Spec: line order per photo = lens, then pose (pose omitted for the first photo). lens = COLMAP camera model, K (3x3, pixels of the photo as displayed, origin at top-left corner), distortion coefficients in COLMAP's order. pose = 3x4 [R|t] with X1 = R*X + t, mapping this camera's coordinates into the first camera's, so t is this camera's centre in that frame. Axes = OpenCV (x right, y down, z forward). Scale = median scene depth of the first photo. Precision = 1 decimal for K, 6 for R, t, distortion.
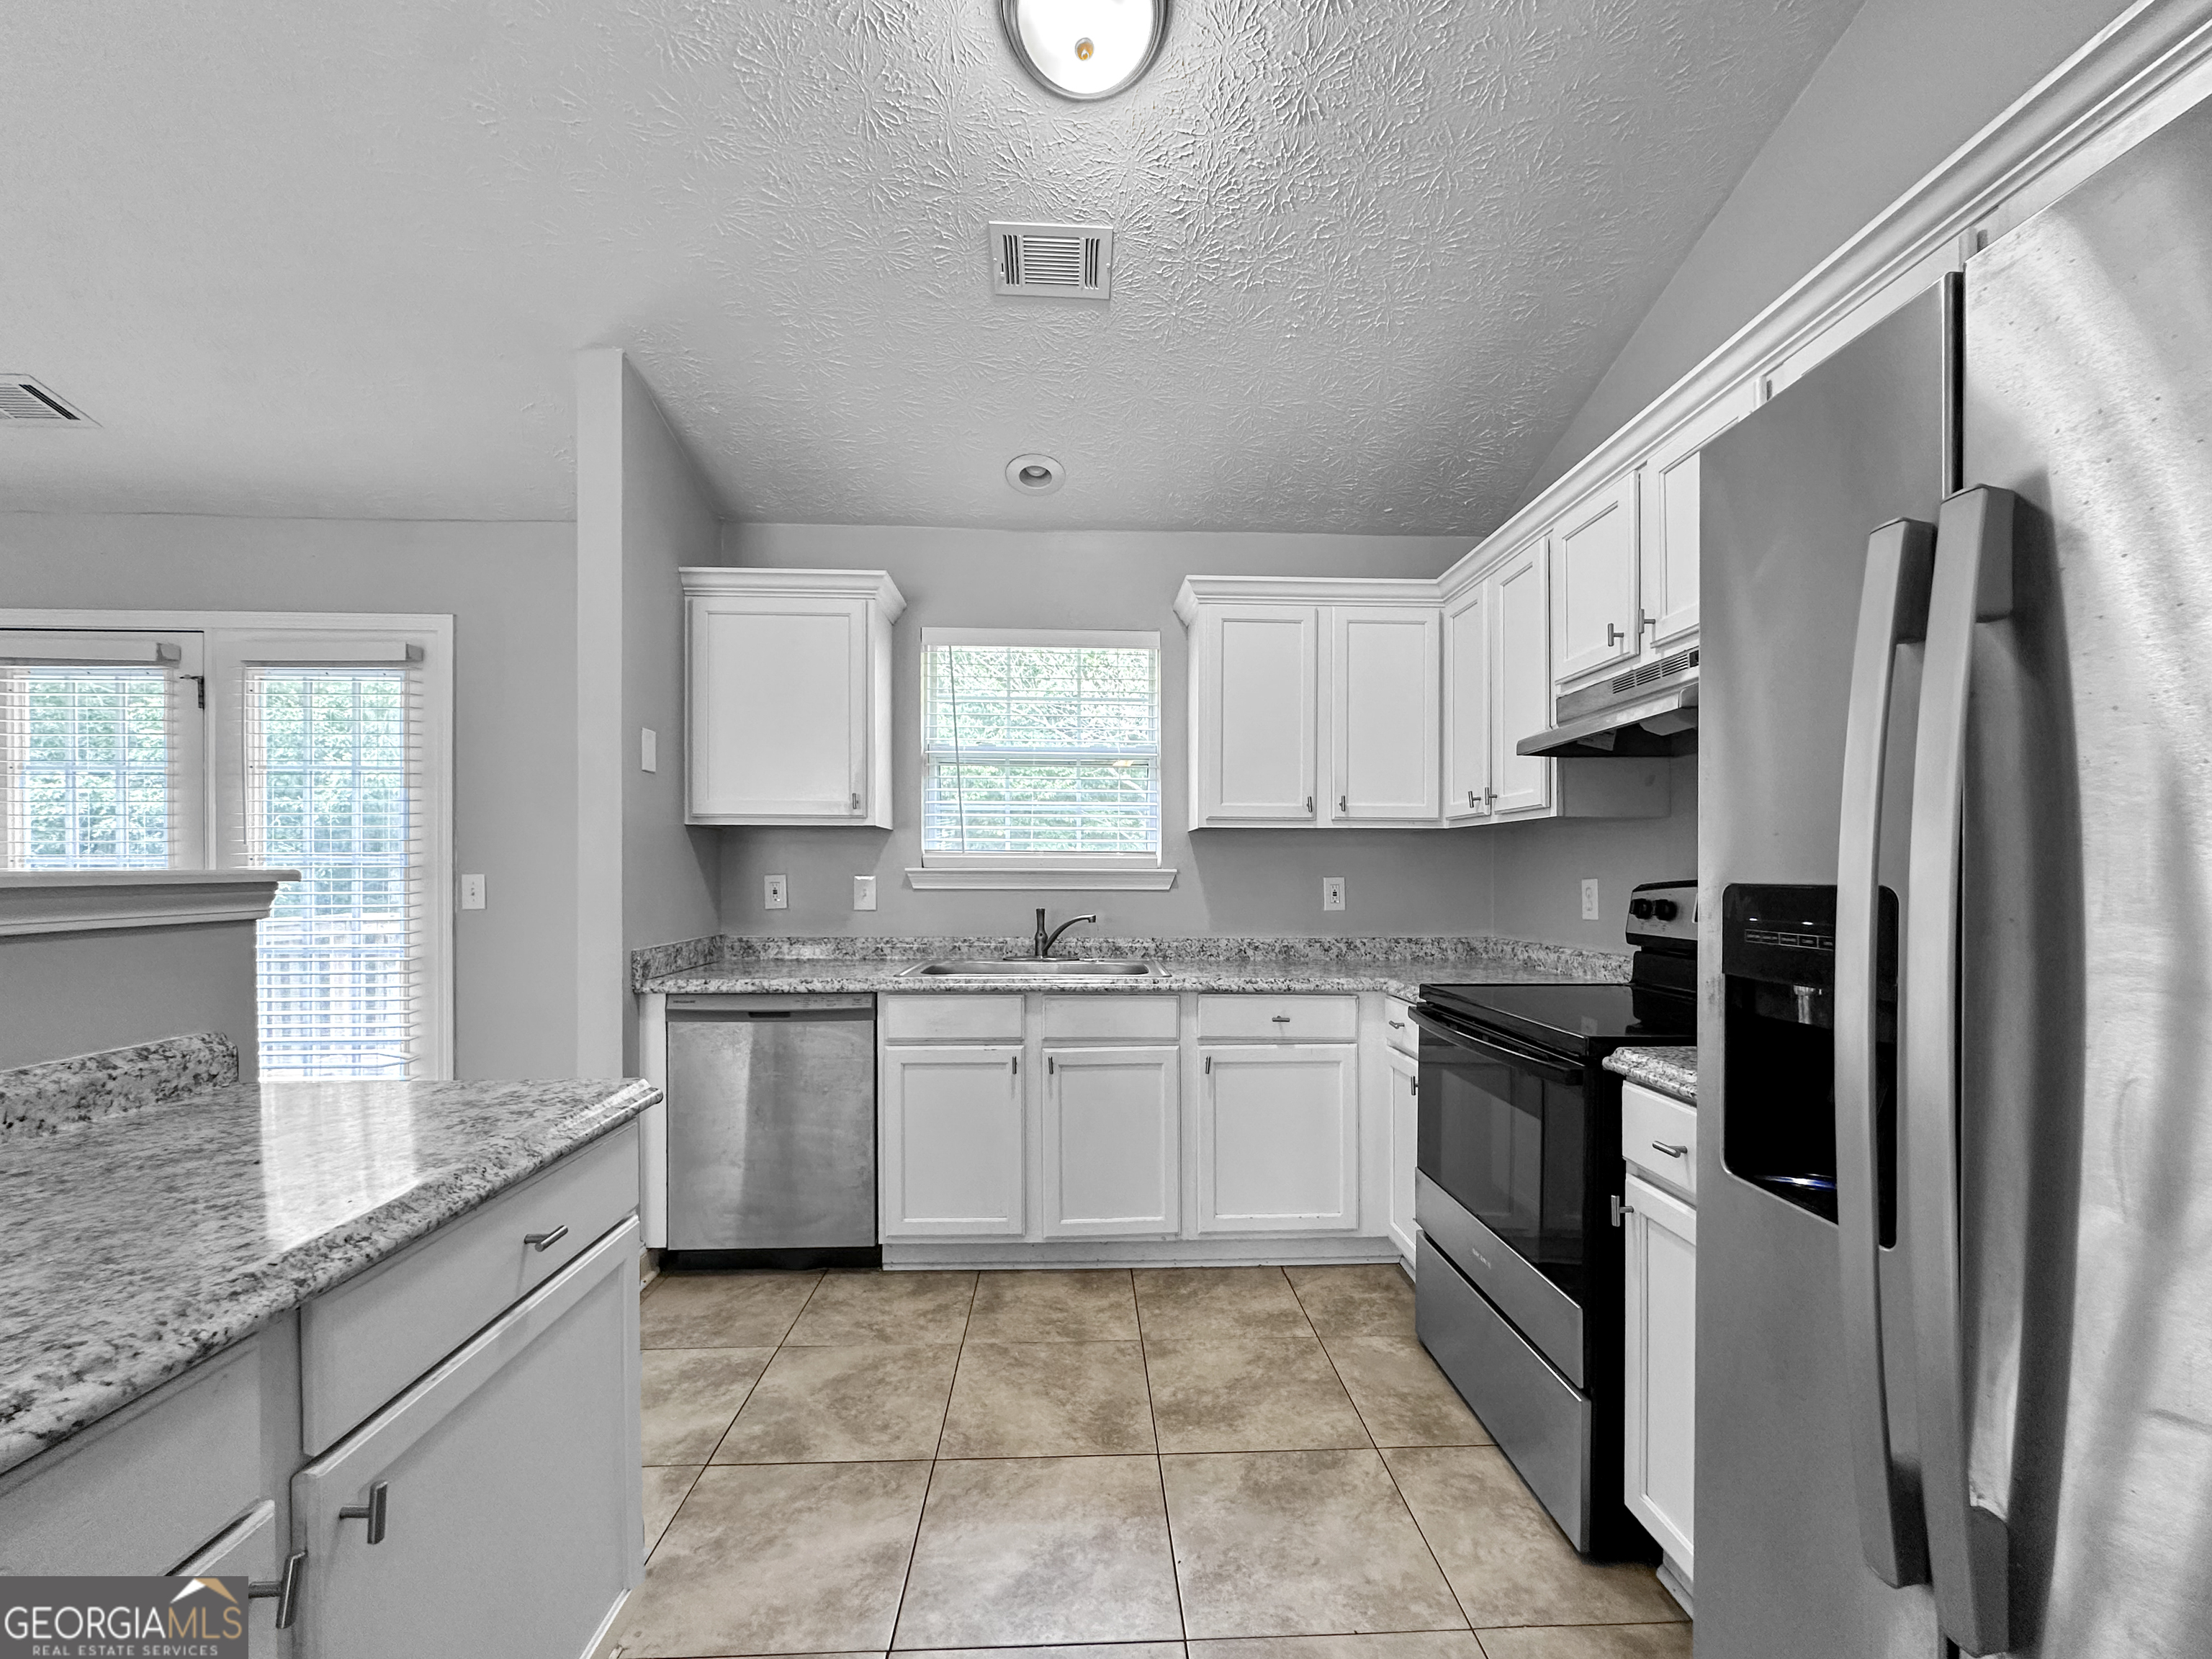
lens RADIAL K [[897.1, 0, 1105.9], [0, 897.1, 835.2], [0, 0, 1]] dist [0.000569, -0.000060]
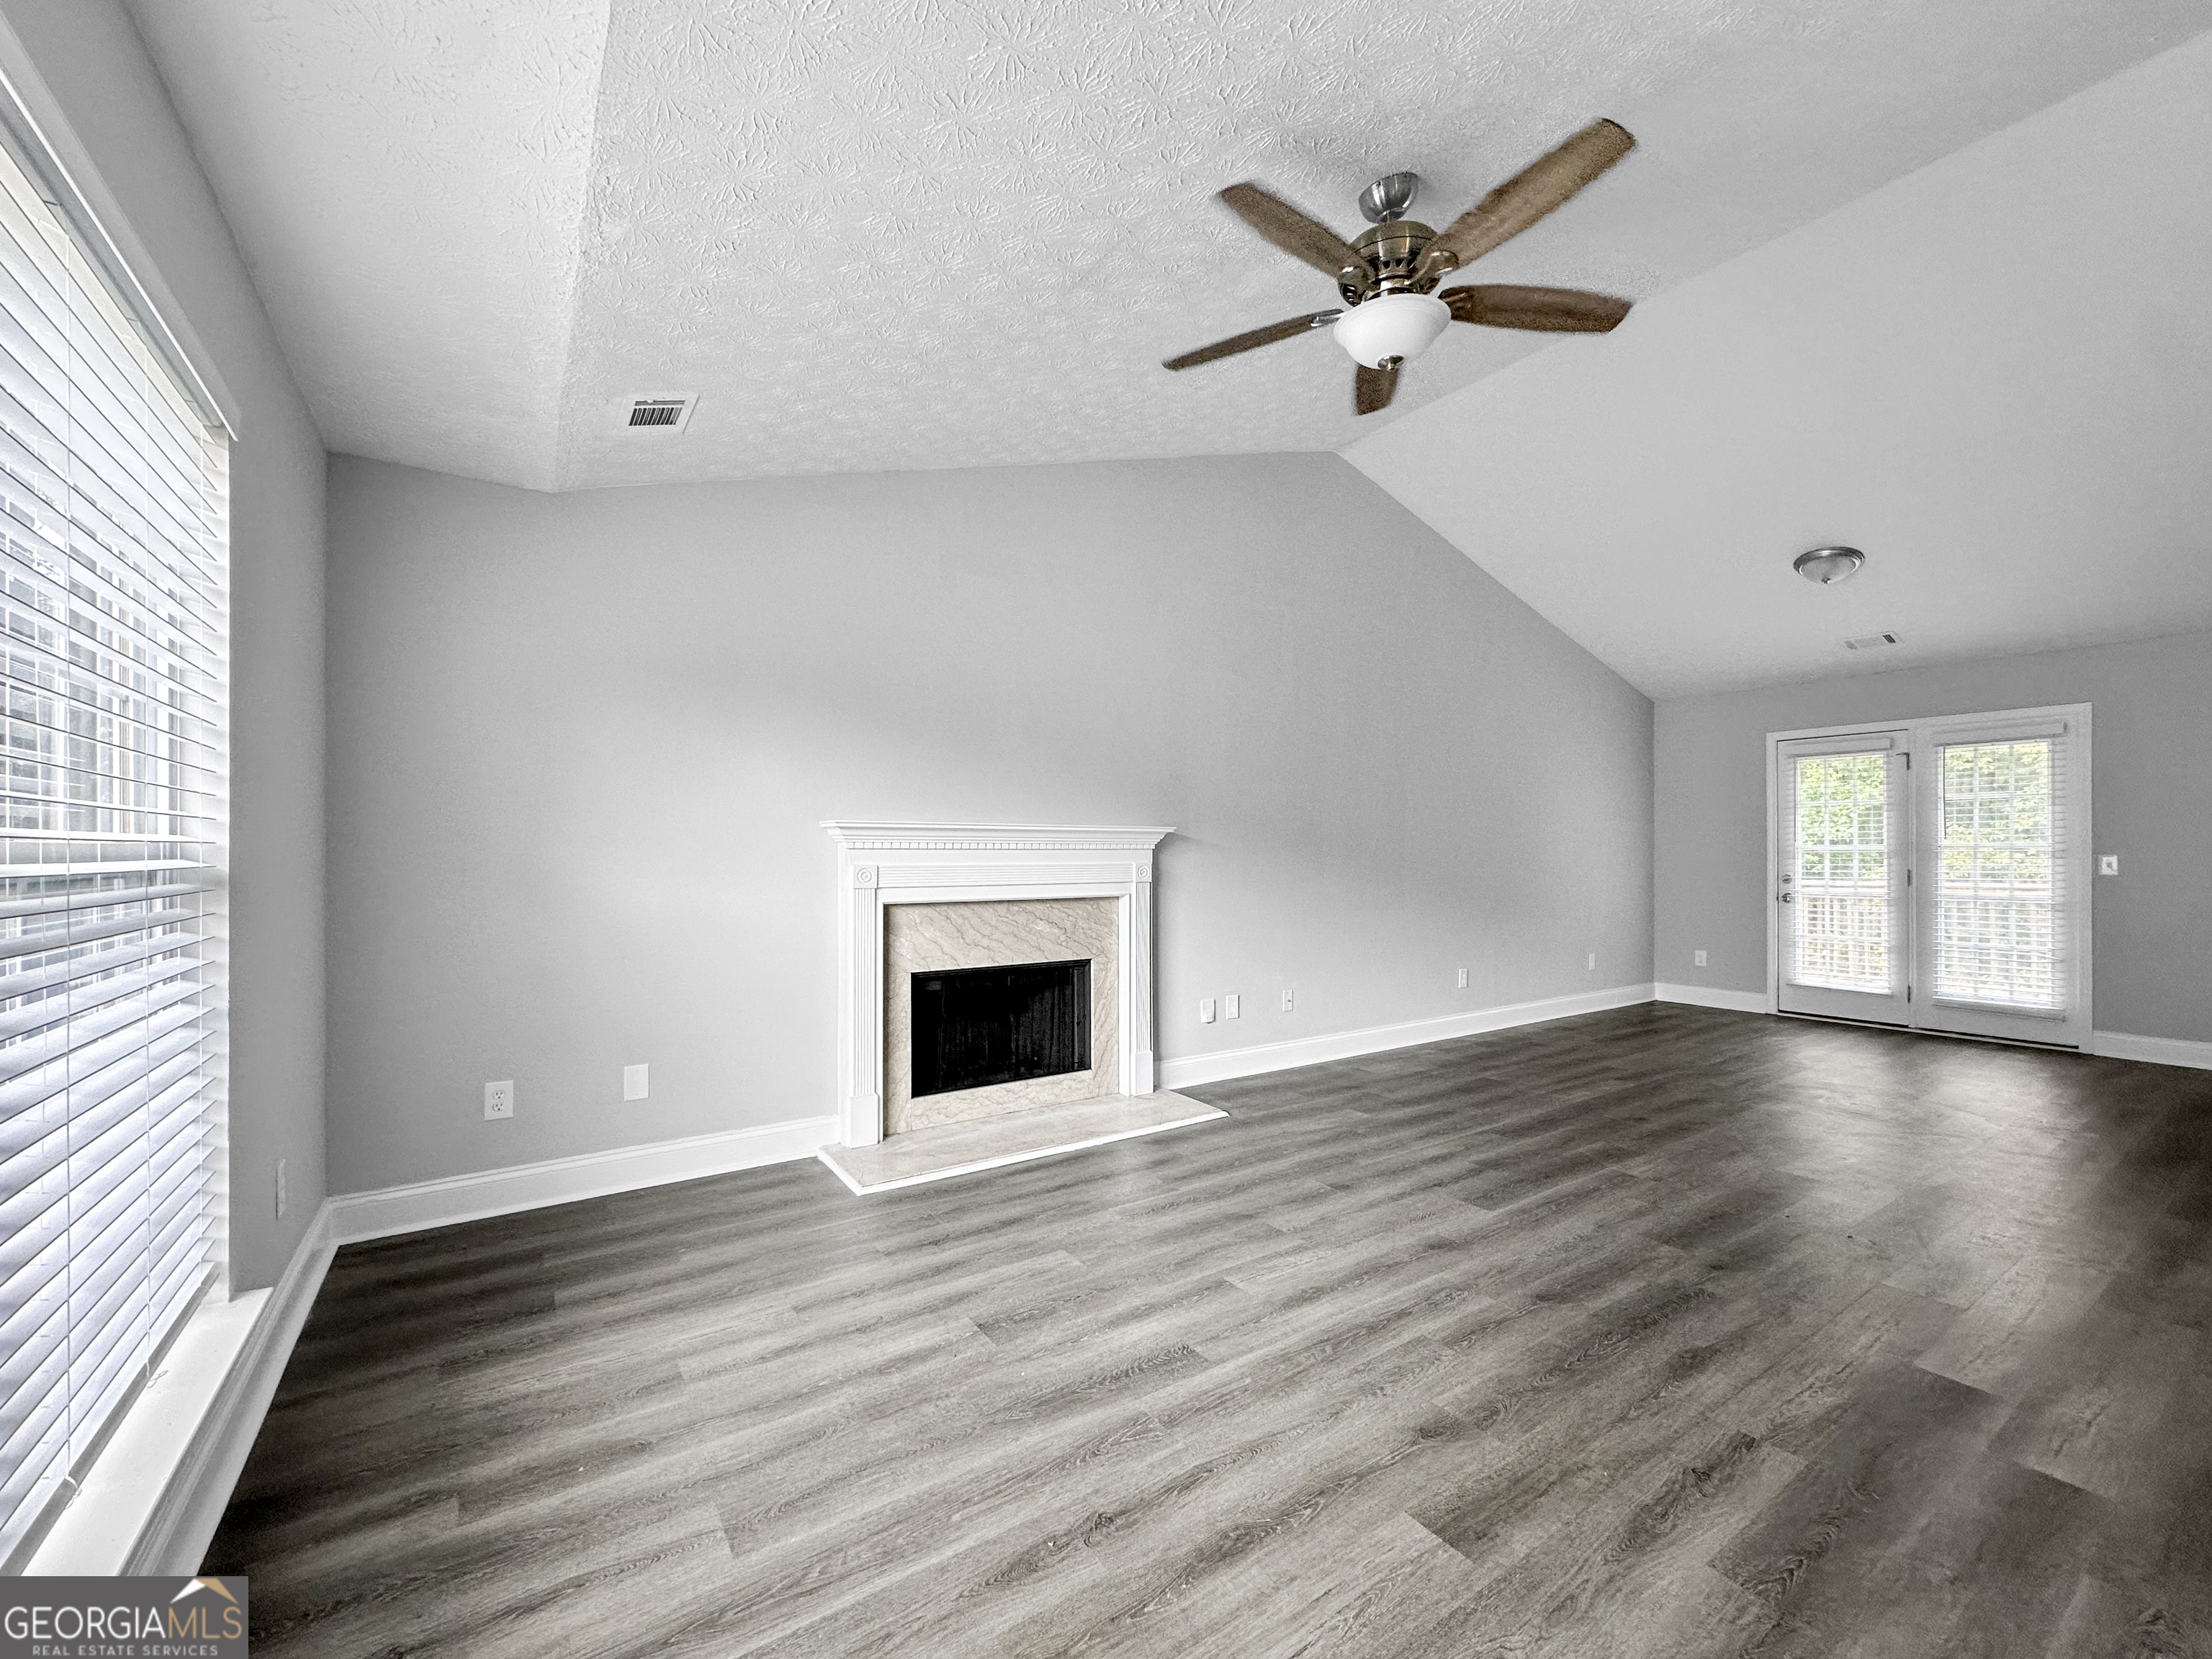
lens RADIAL K [[897.1, 0, 1105.8], [0, 897.1, 841.0], [0, 0, 1]] dist [0.000569, -0.000060]
pose [[0.519099, -0.010591, -0.854648, -0.243333], [0.001415, 0.999933, -0.011532, 0.034025], [0.854713, 0.004777, 0.519079, -1.493491]]
